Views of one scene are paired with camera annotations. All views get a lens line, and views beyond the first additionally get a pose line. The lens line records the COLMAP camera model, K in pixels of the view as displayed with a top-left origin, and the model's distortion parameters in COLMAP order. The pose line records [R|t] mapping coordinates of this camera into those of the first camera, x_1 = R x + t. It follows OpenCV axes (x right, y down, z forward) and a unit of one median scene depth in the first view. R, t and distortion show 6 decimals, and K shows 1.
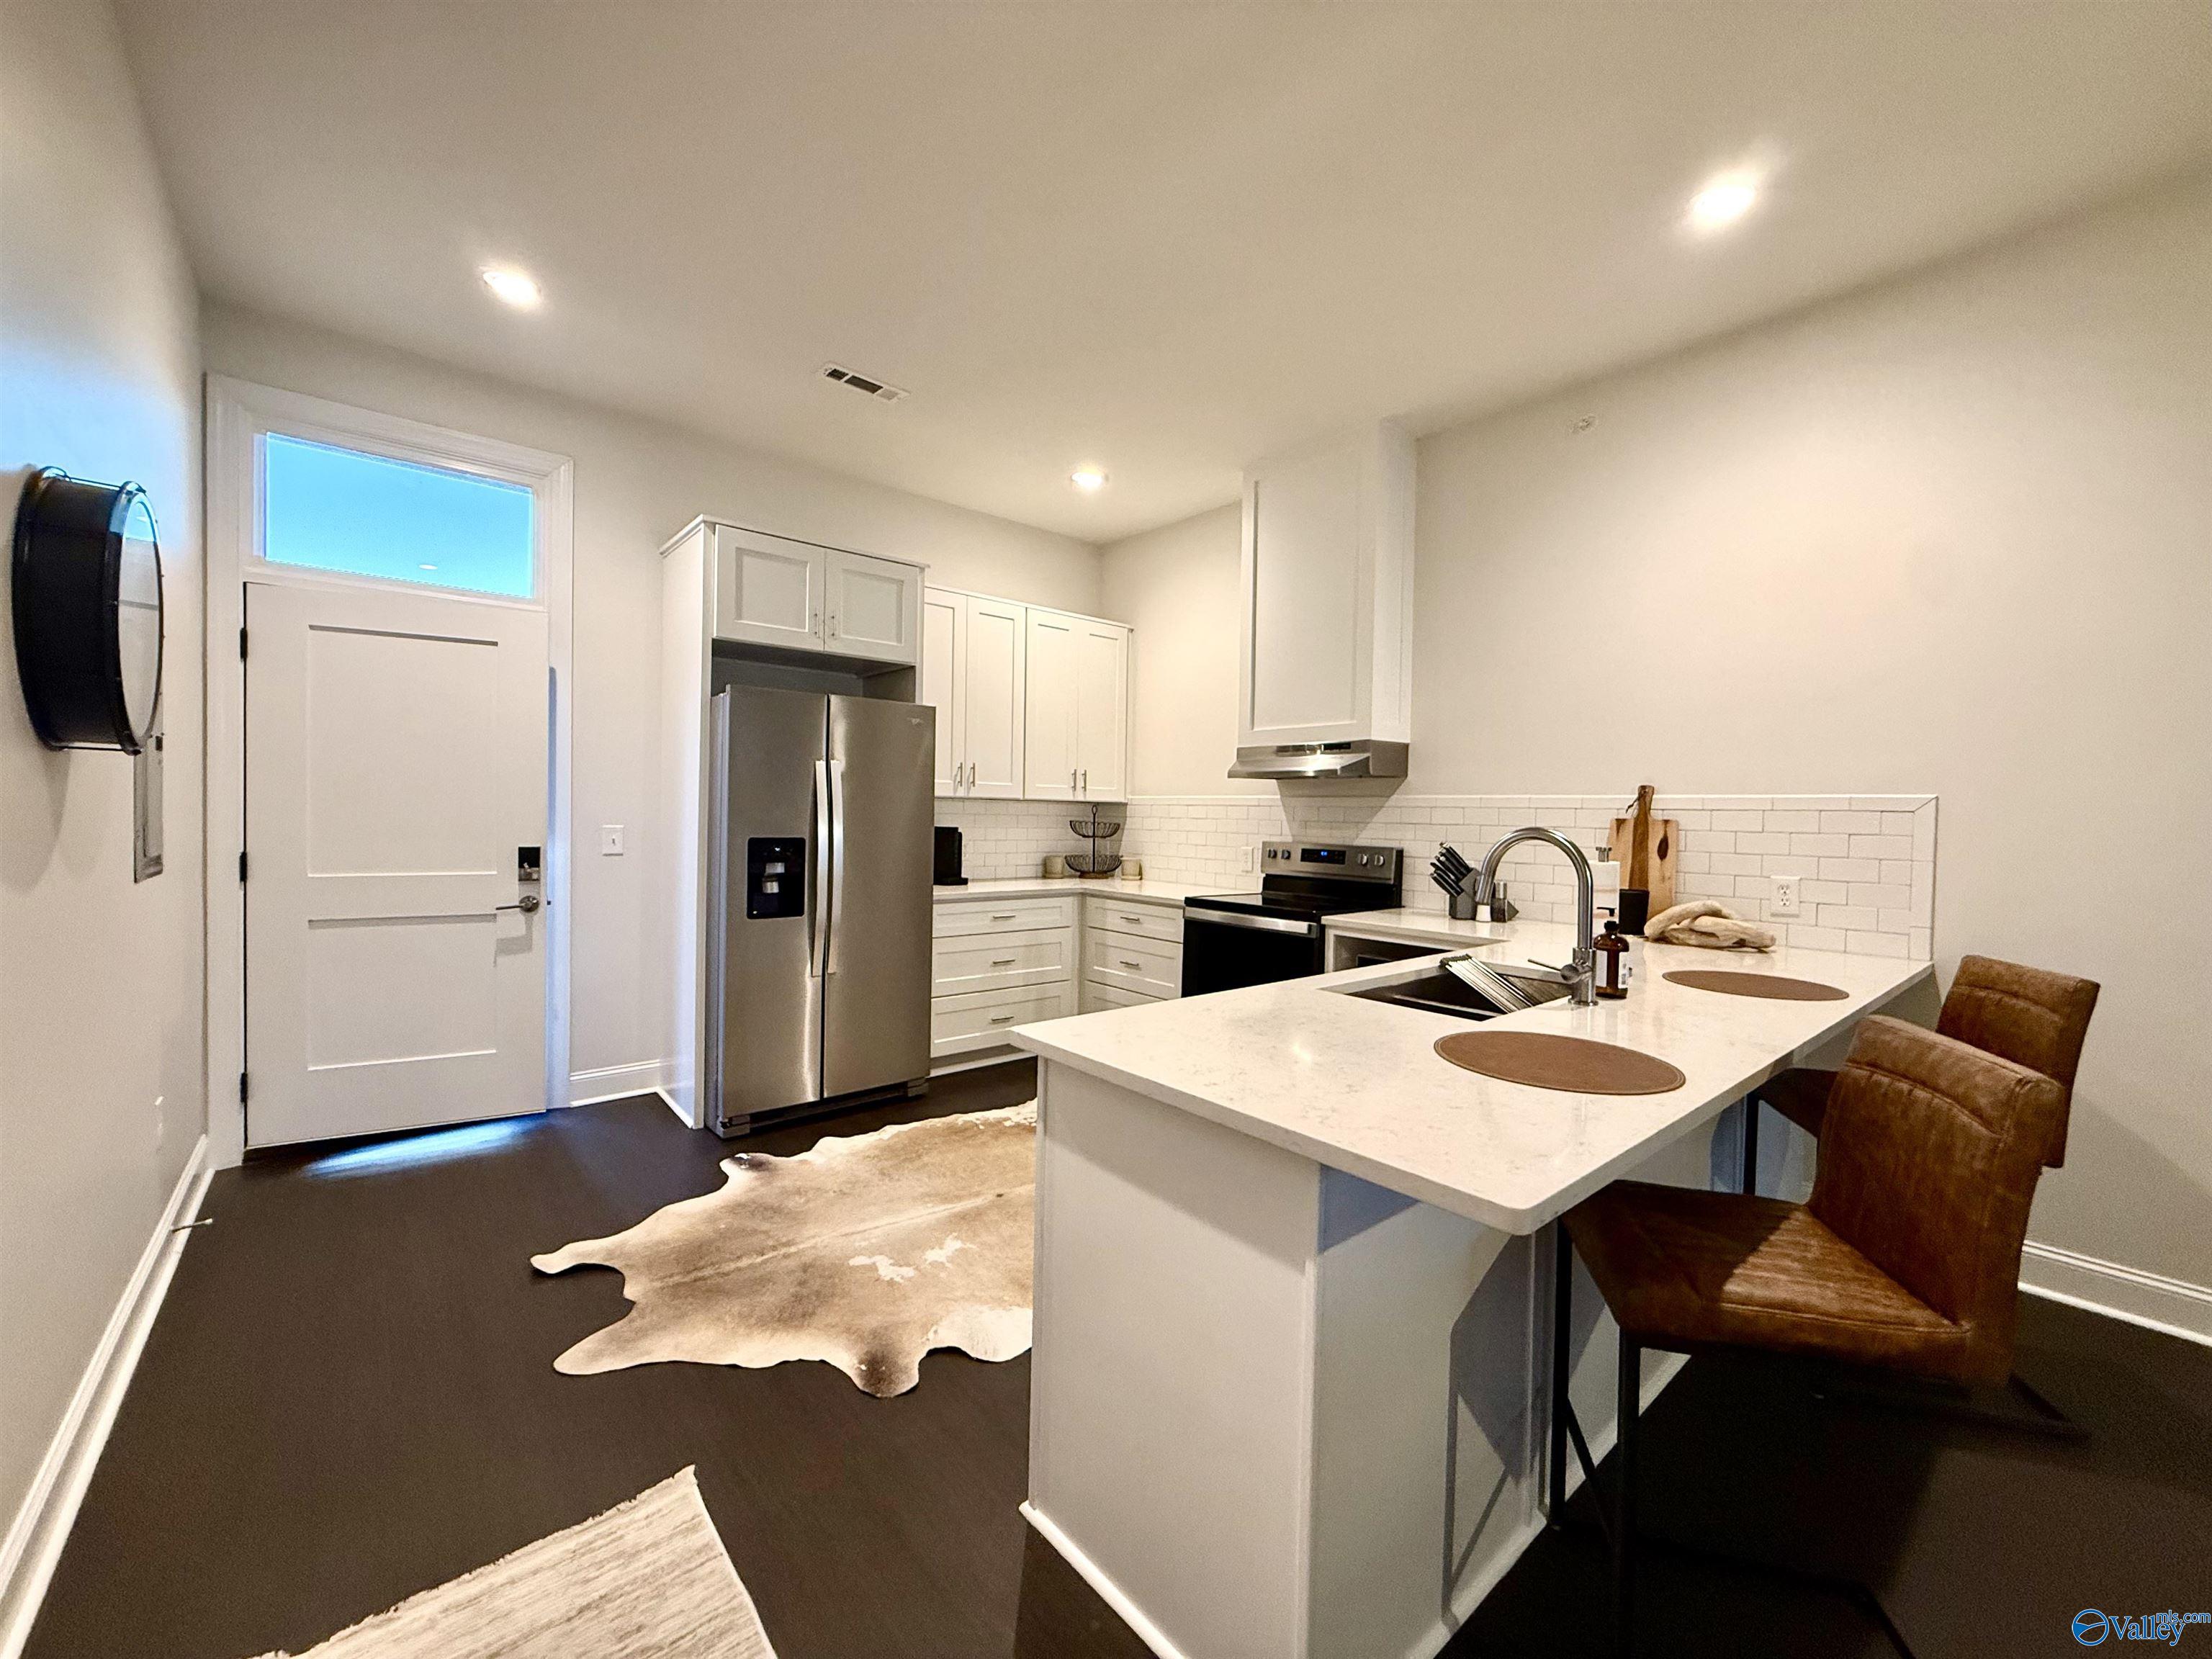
lens RADIAL K [[879.5, 0, 1100.9], [0, 879.5, 828.5], [0, 0, 1]] dist [-0.000576, 0.000195]
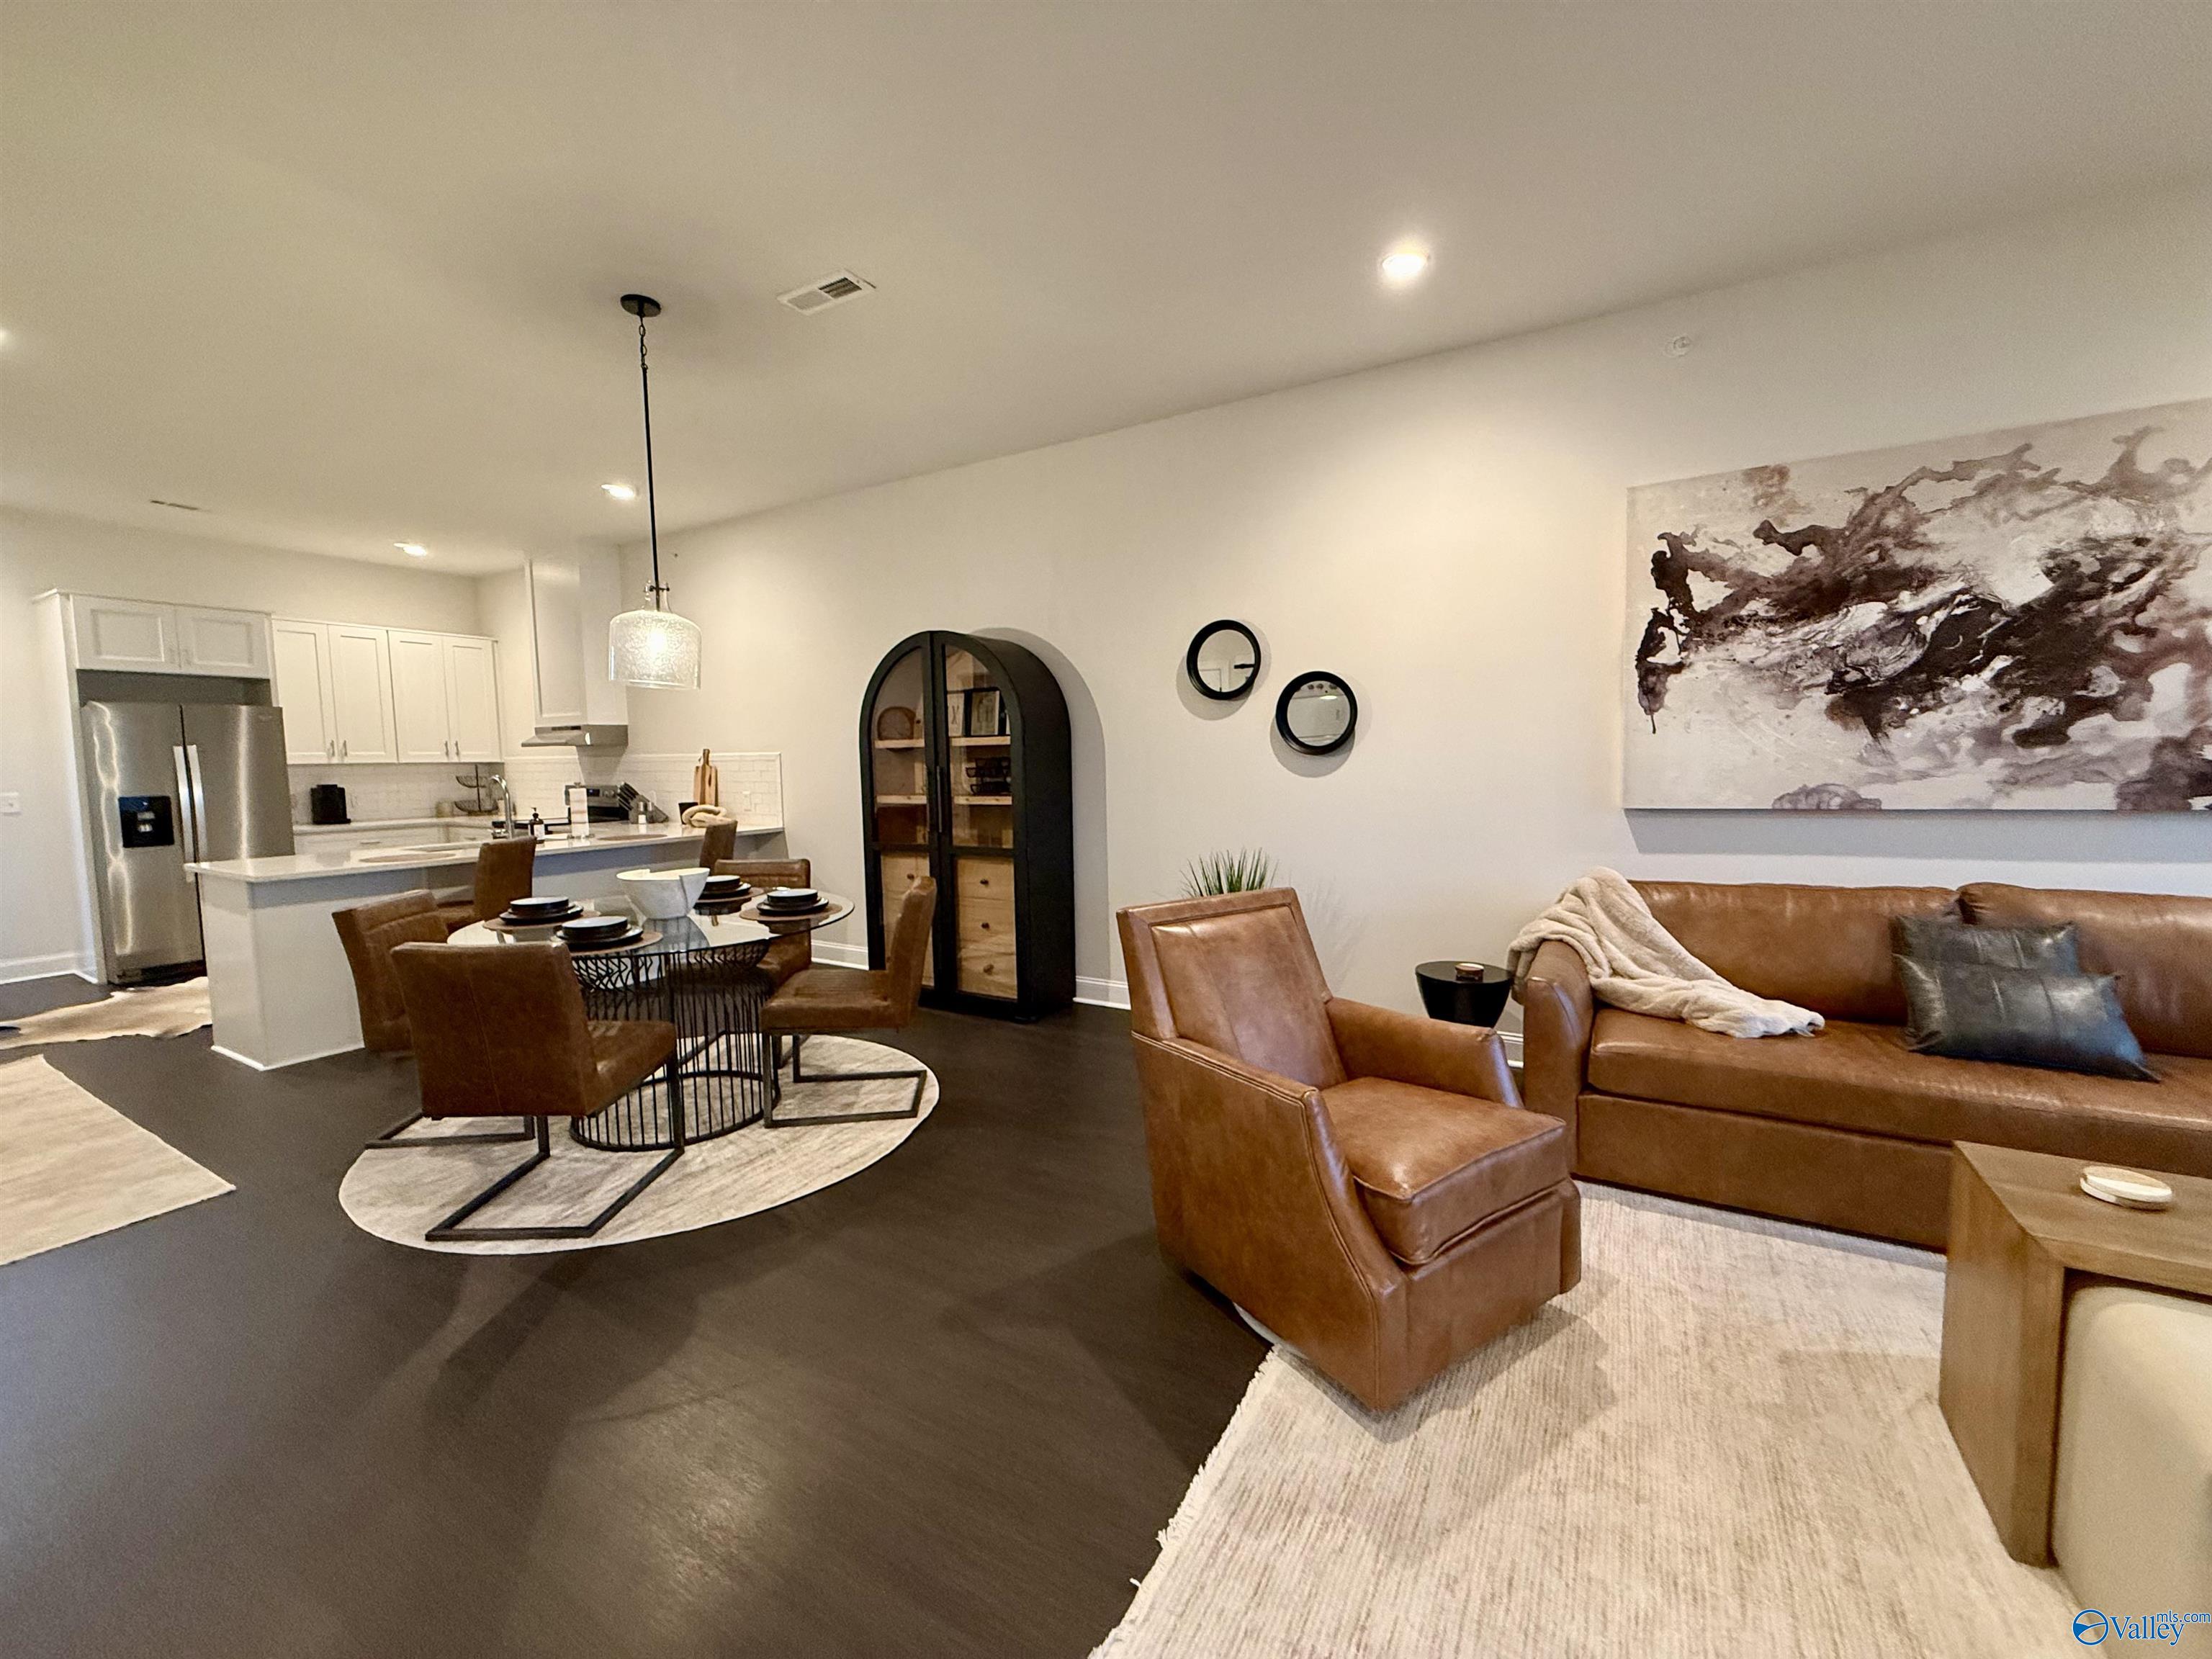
lens RADIAL K [[879.5, 0, 1101.1], [0, 879.5, 827.9], [0, 0, 1]] dist [-0.000576, 0.000195]
pose [[0.943411, -0.058091, 0.326497, 0.688318], [0.036992, 0.996828, 0.070470, 0.018194], [-0.329555, -0.054405, 0.942567, -0.993616]]
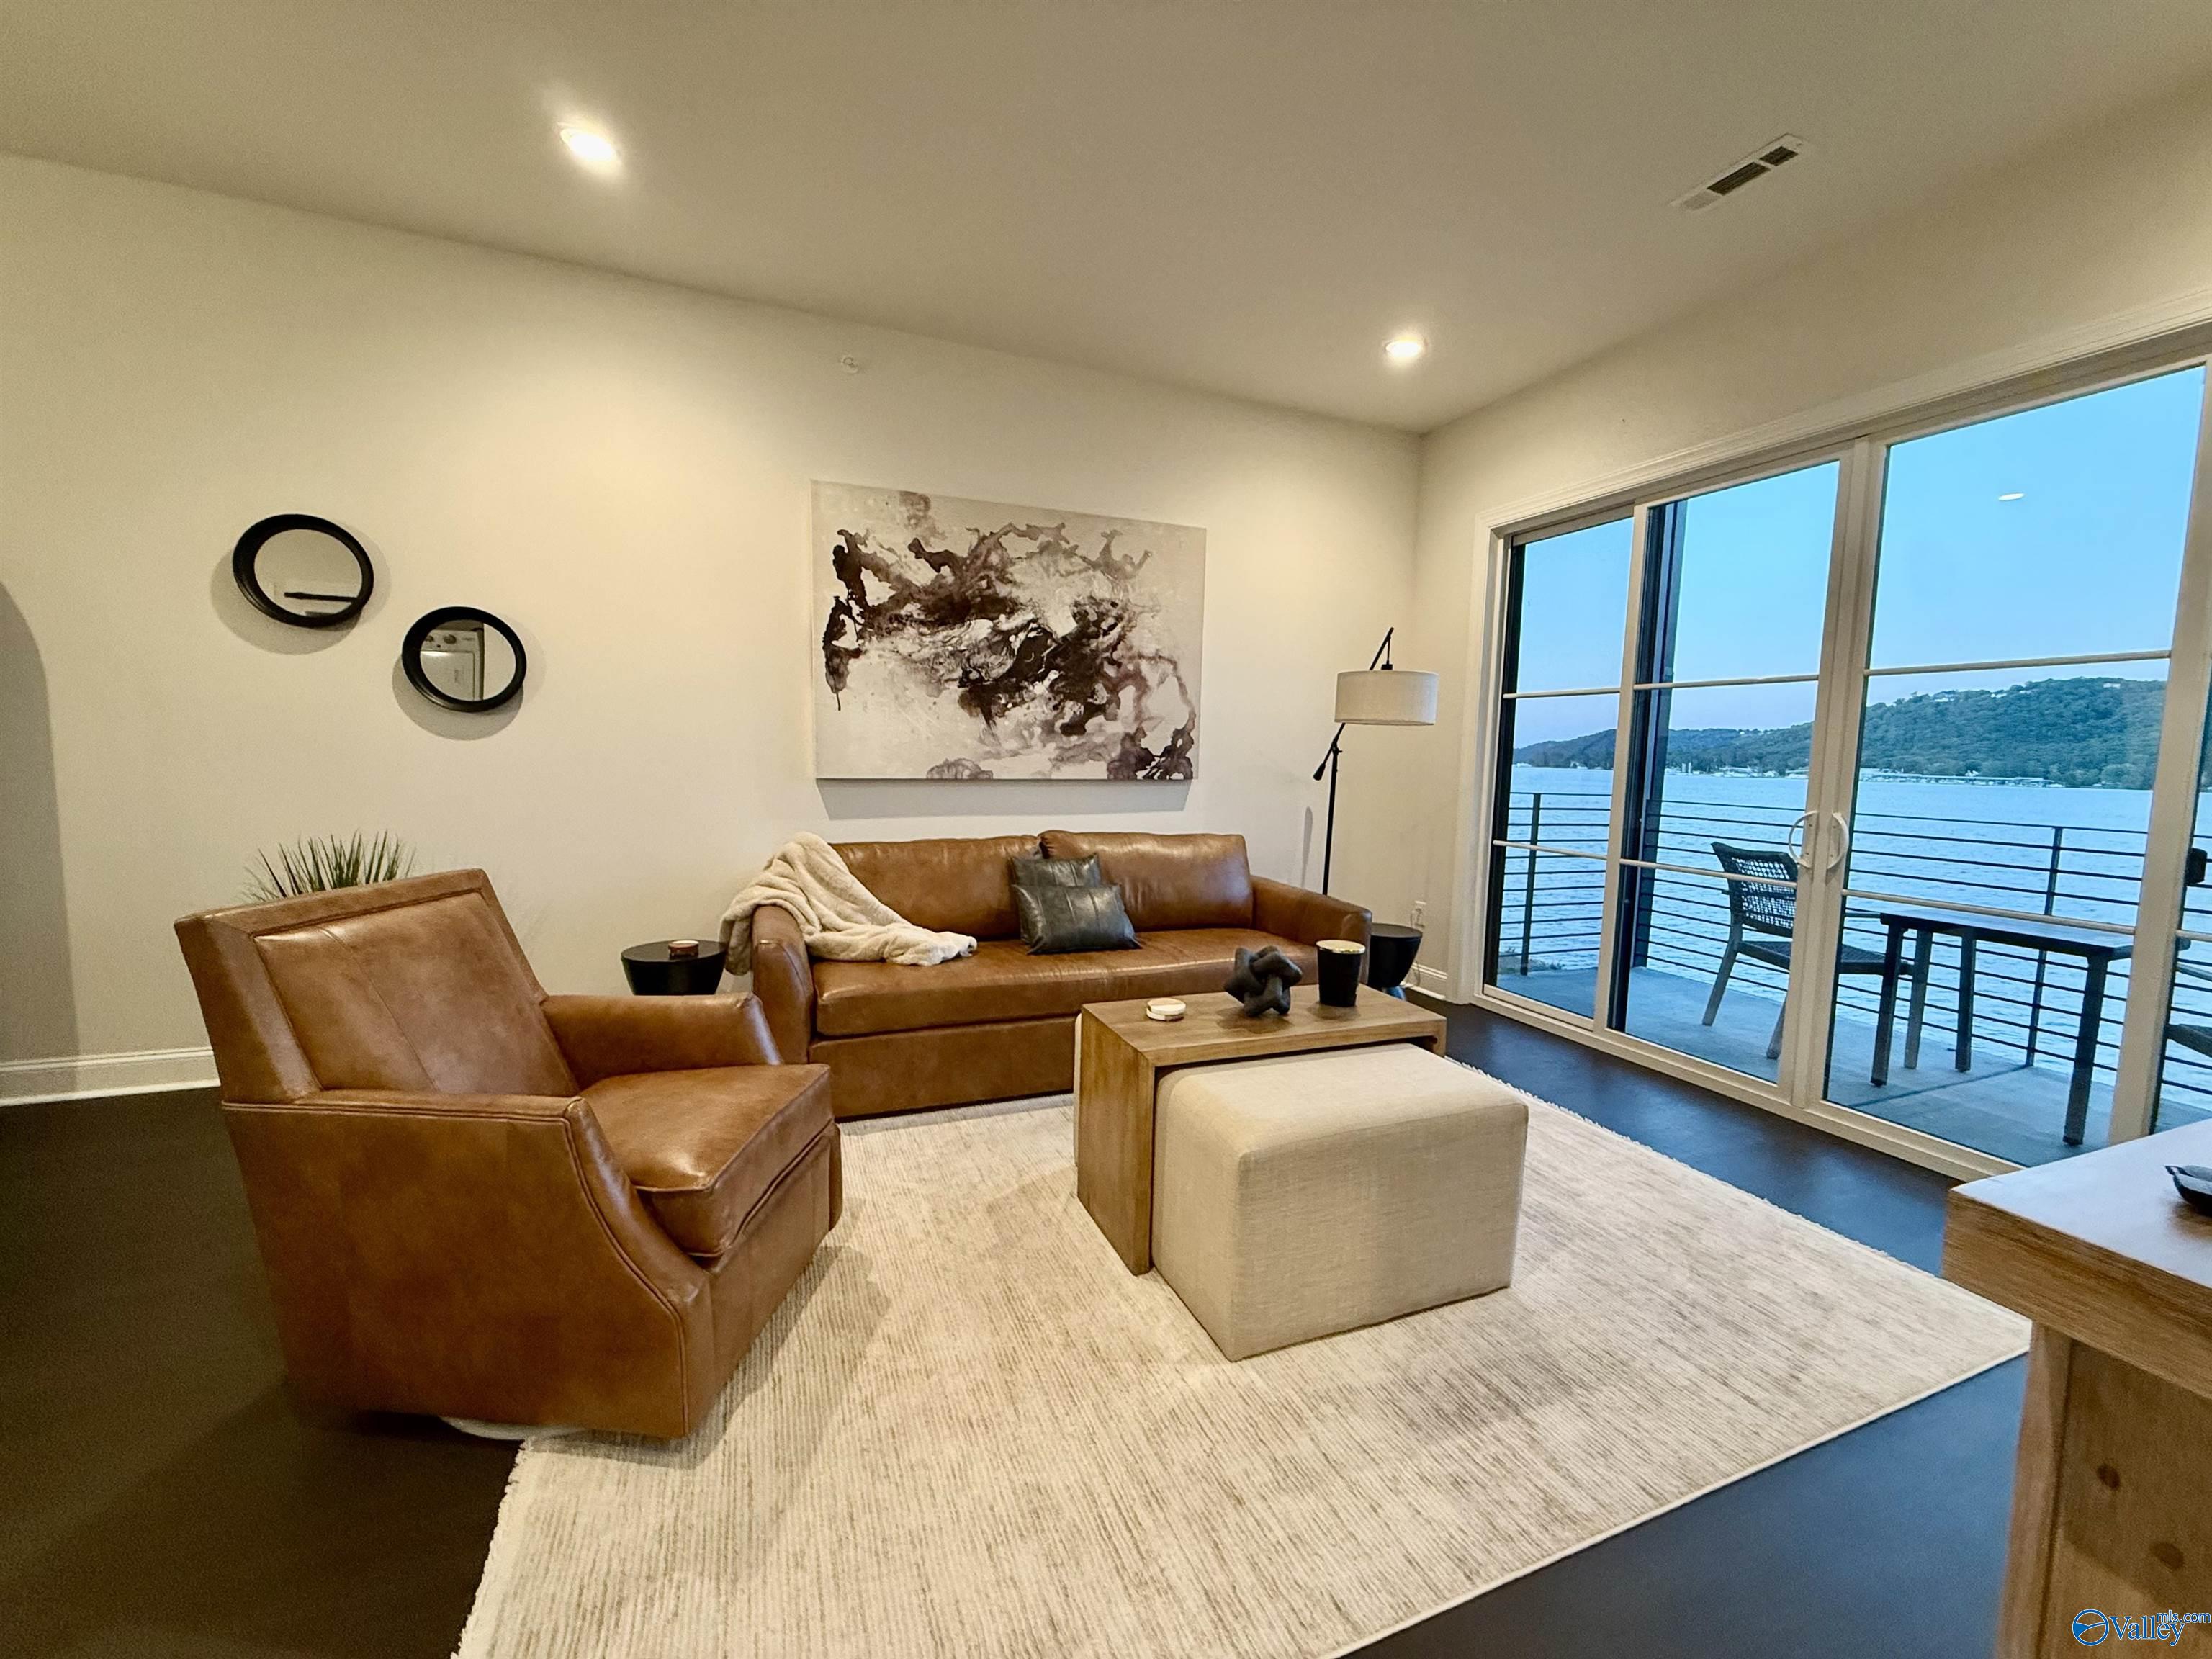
lens RADIAL K [[879.5, 0, 1102.9], [0, 879.5, 828.8], [0, 0, 1]] dist [-0.000576, 0.000195]
pose [[0.309789, -0.090576, 0.946481, 0.659364], [-0.007830, 0.995175, 0.097798, 0.039637], [-0.950773, -0.037708, 0.307586, -0.922762]]
